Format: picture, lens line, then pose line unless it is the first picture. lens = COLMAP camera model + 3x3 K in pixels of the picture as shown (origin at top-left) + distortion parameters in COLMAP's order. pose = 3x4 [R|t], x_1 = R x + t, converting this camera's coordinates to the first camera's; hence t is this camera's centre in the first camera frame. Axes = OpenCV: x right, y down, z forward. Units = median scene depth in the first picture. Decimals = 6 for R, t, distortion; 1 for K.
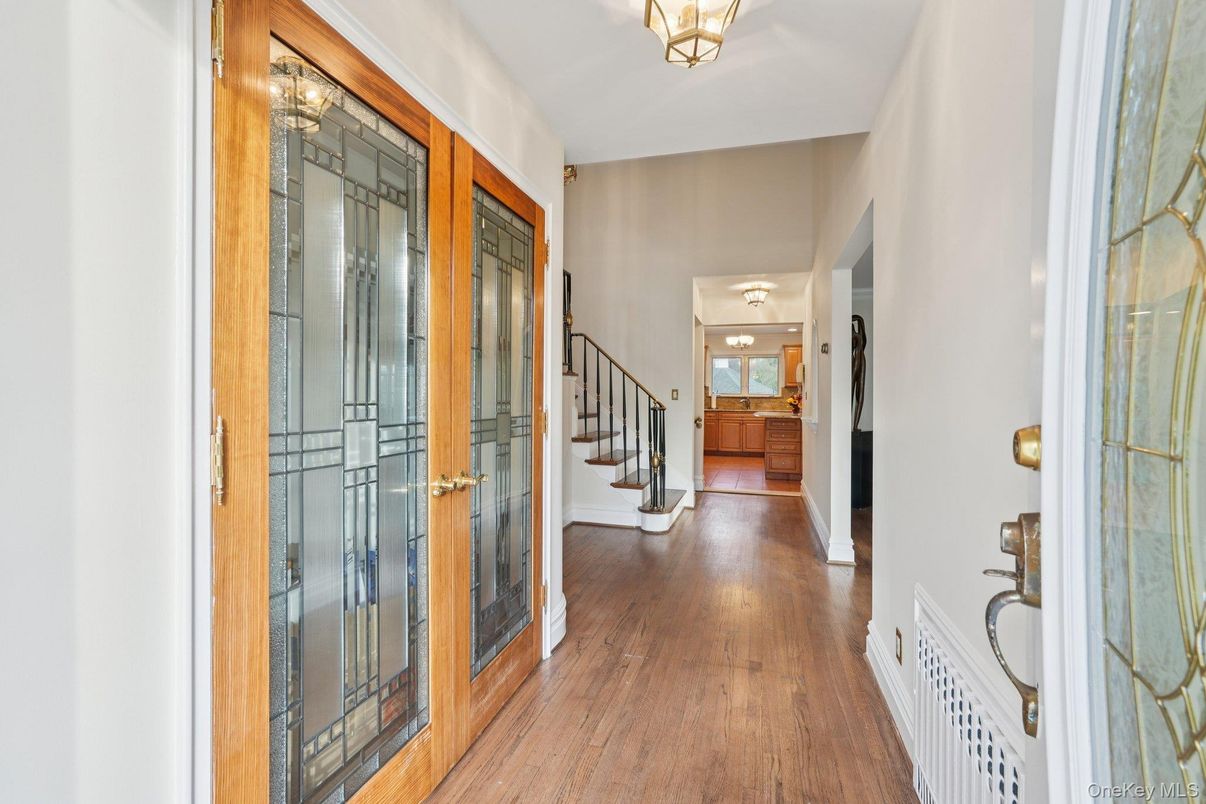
lens RADIAL K [[516.0, 0, 604.8], [0, 516.0, 406.6], [0, 0, 1]] dist [0.000212, 0.000009]
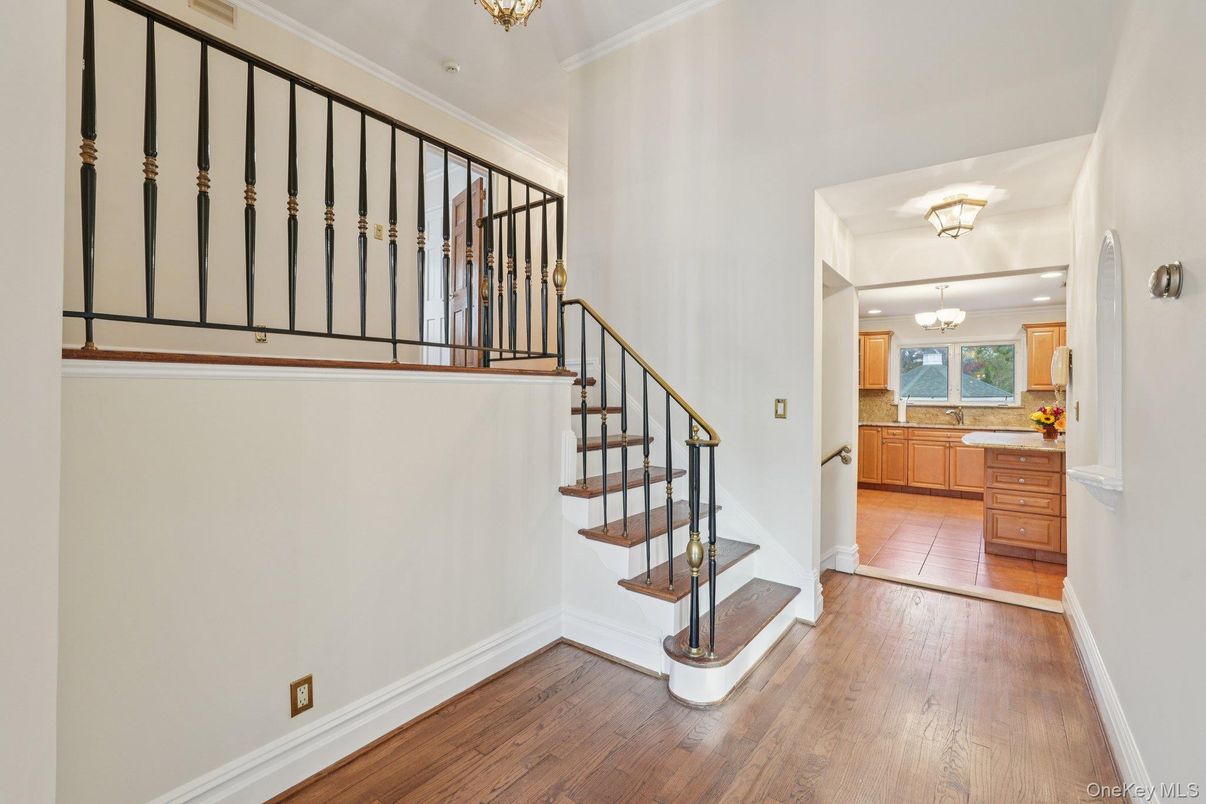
lens RADIAL K [[525.8, 0, 606.3], [0, 525.8, 398.4], [0, 0, 1]] dist [-0.001690, 0.000129]
pose [[0.941516, 0.003409, -0.336950, 0.144904], [-0.010145, 0.999782, -0.018233, -0.021326], [0.336814, 0.020585, 0.941346, 0.399874]]
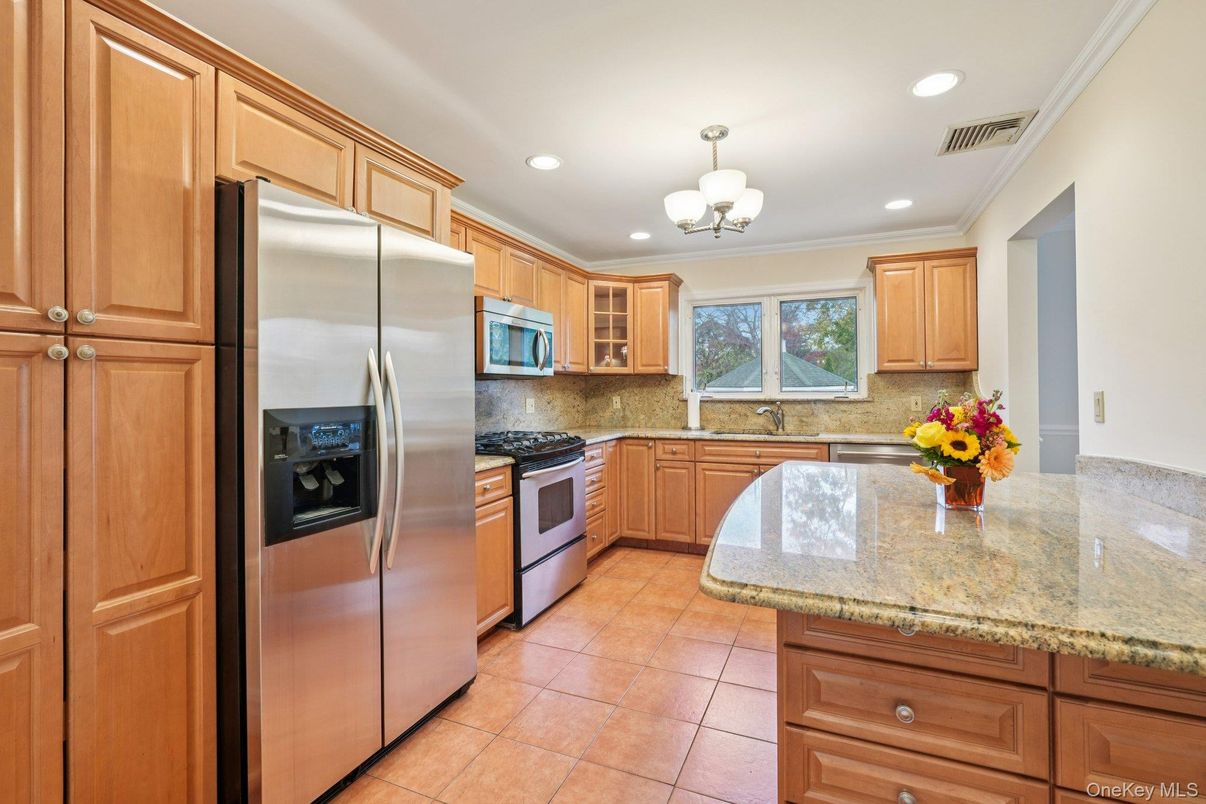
lens RADIAL K [[538.3, 0, 602.8], [0, 538.3, 391.8], [0, 0, 1]] dist [-0.020250, 0.011332]
pose [[0.992797, -0.012071, -0.119197, 0.358664], [0.009774, 0.999756, -0.019831, -0.033352], [0.119407, 0.018523, 0.992673, 1.072821]]
